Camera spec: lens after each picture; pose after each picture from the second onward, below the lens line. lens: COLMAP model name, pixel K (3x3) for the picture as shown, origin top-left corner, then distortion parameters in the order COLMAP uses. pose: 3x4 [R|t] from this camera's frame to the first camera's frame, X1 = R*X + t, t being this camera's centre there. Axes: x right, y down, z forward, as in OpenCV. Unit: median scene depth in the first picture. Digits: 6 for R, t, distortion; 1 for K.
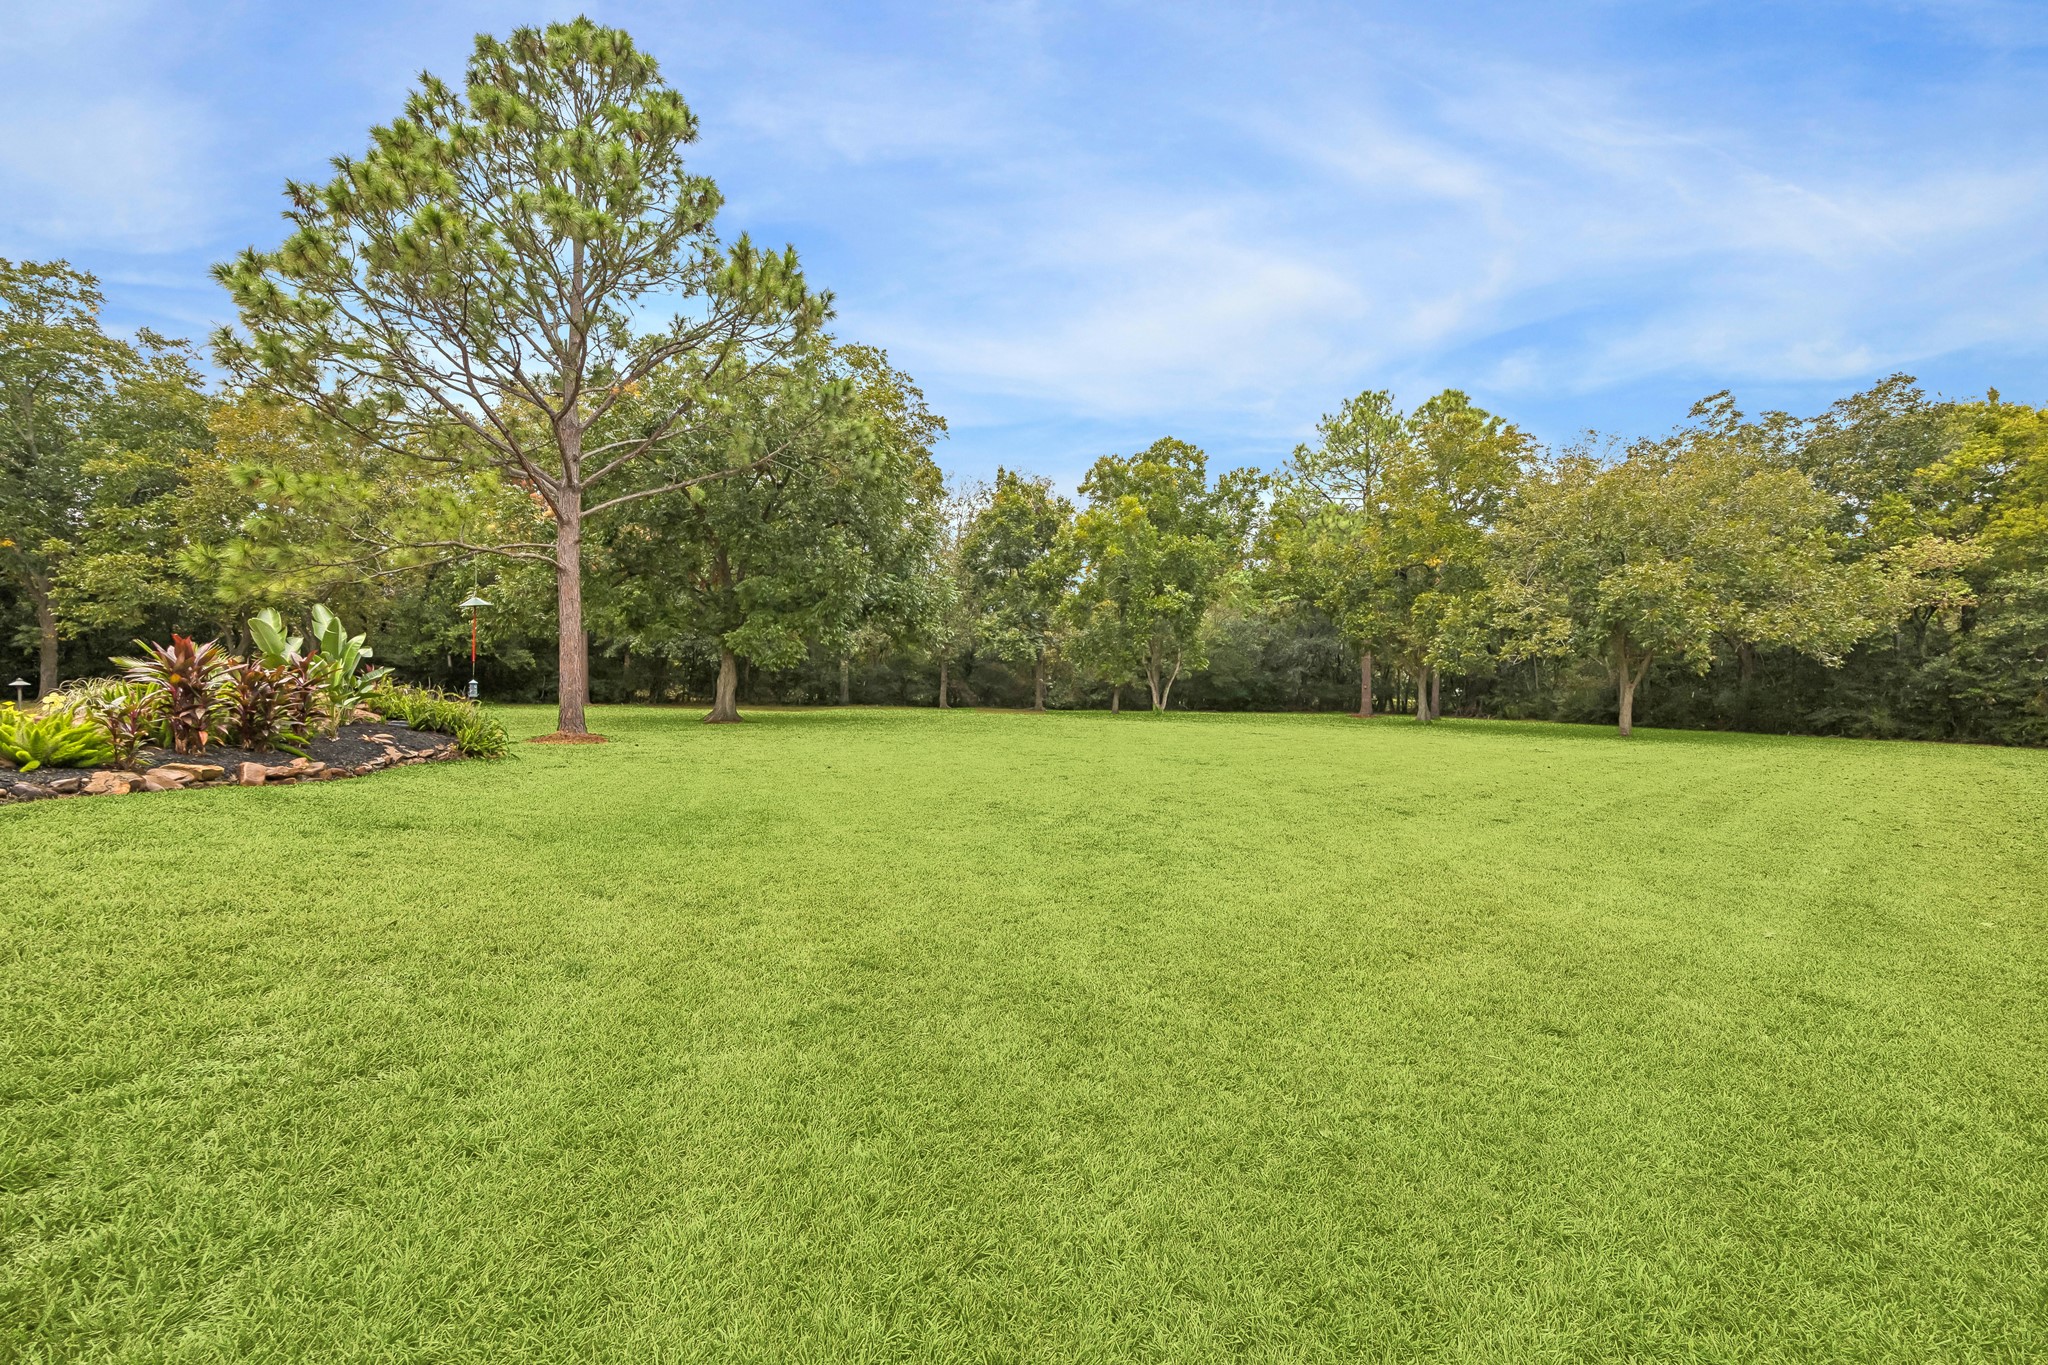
lens RADIAL K [[805.8, 0, 1024.4], [0, 805.8, 689.8], [0, 0, 1]] dist [-0.007839, 0.000614]
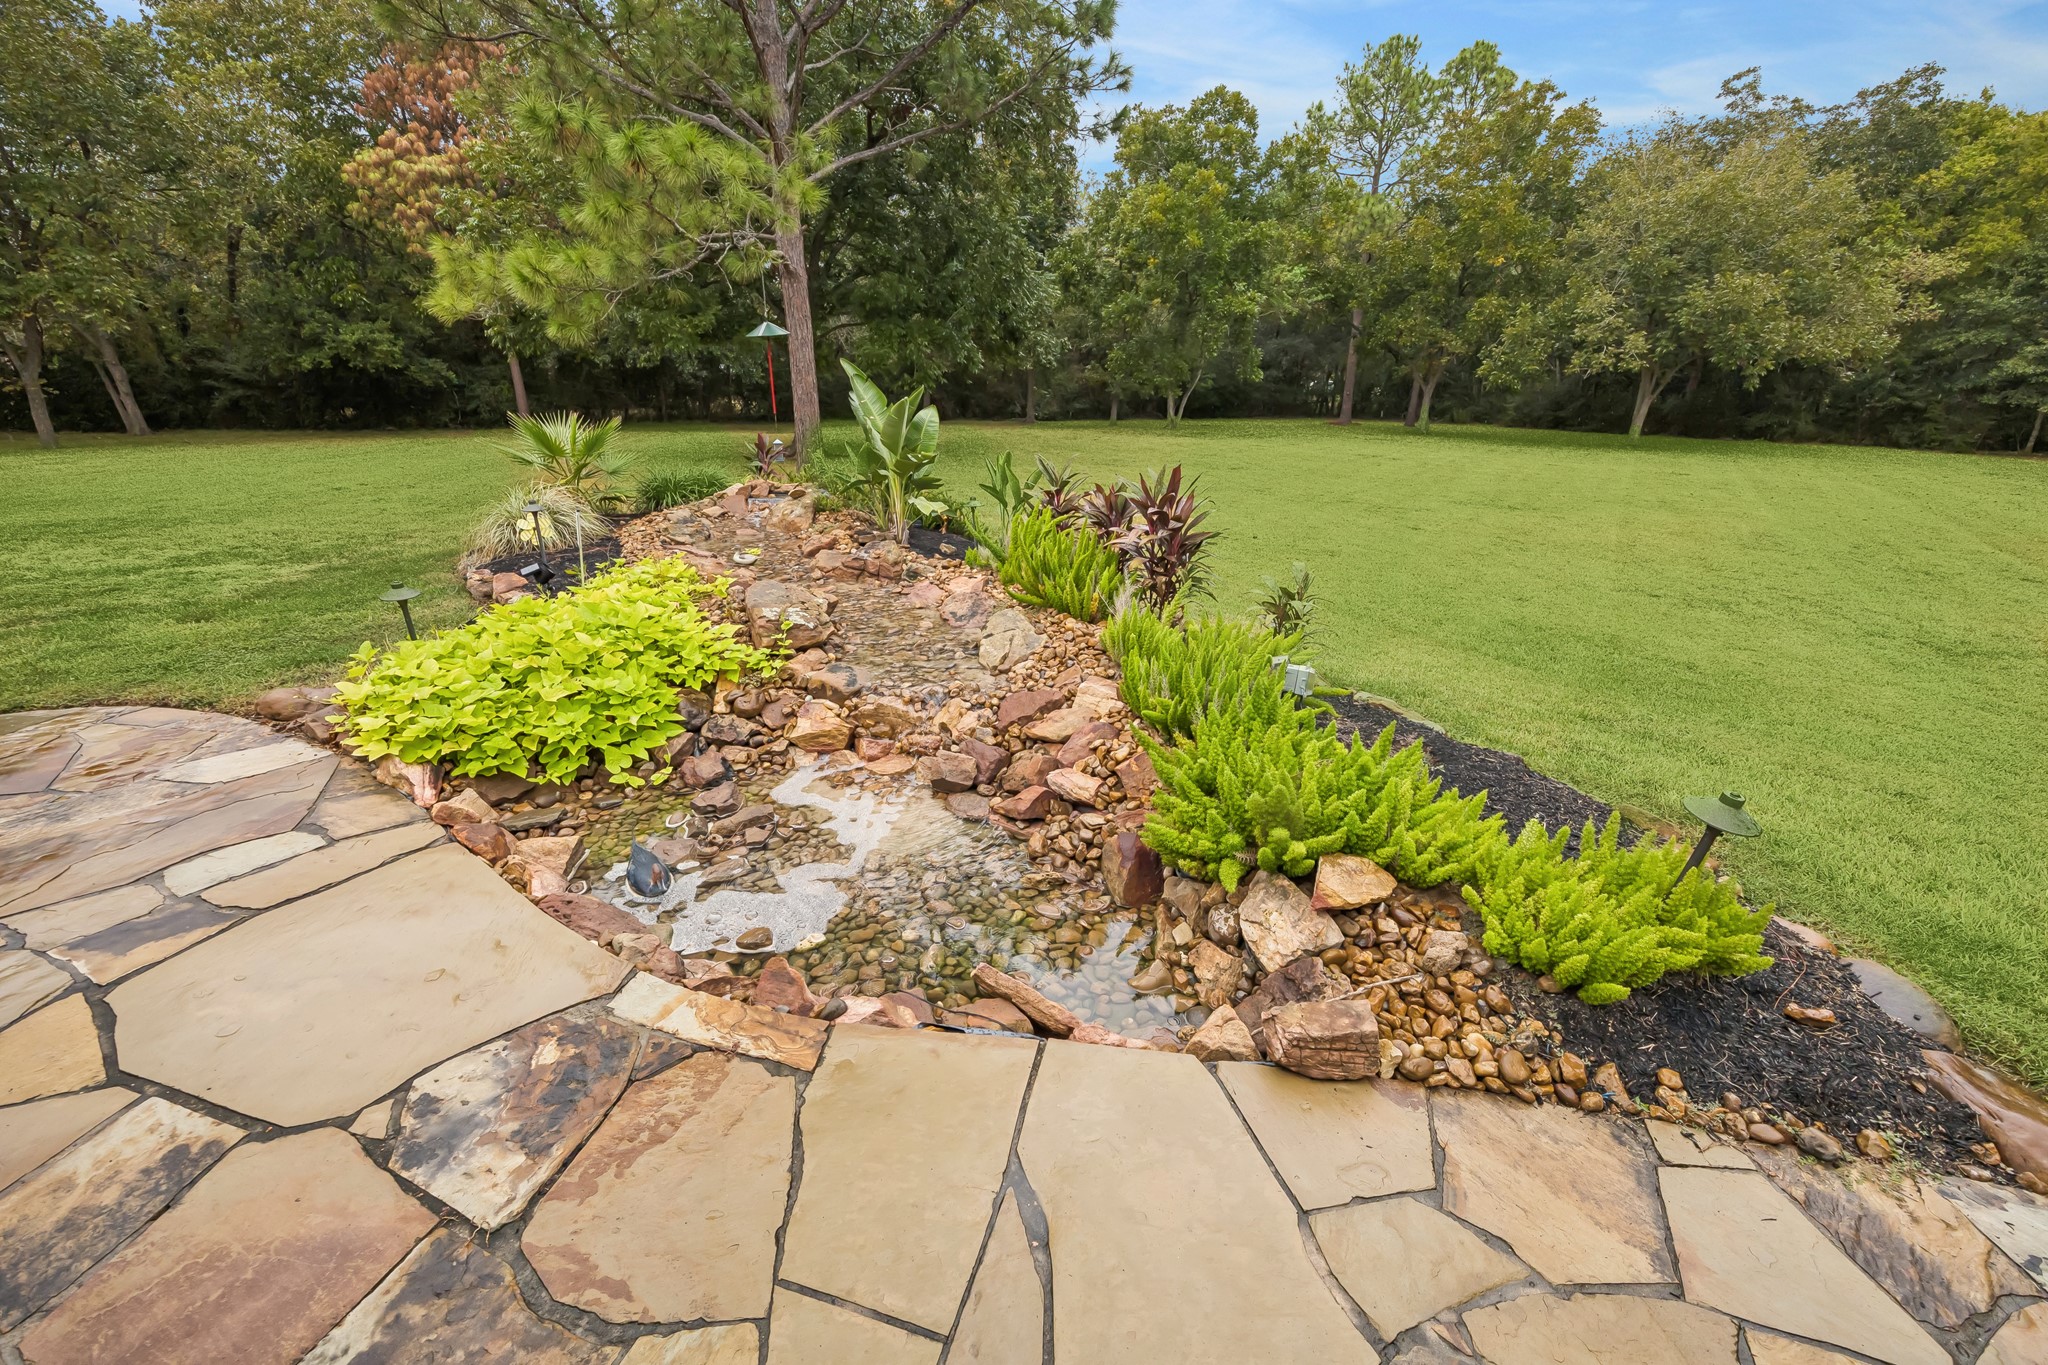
lens RADIAL K [[805.8, 0, 1022.8], [0, 805.8, 679.9], [0, 0, 1]] dist [-0.007839, 0.000614]
pose [[0.977056, -0.080765, 0.197077, -0.269868], [0.007274, 0.937425, 0.348110, -0.026621], [-0.212860, -0.338689, 0.916504, 0.065745]]
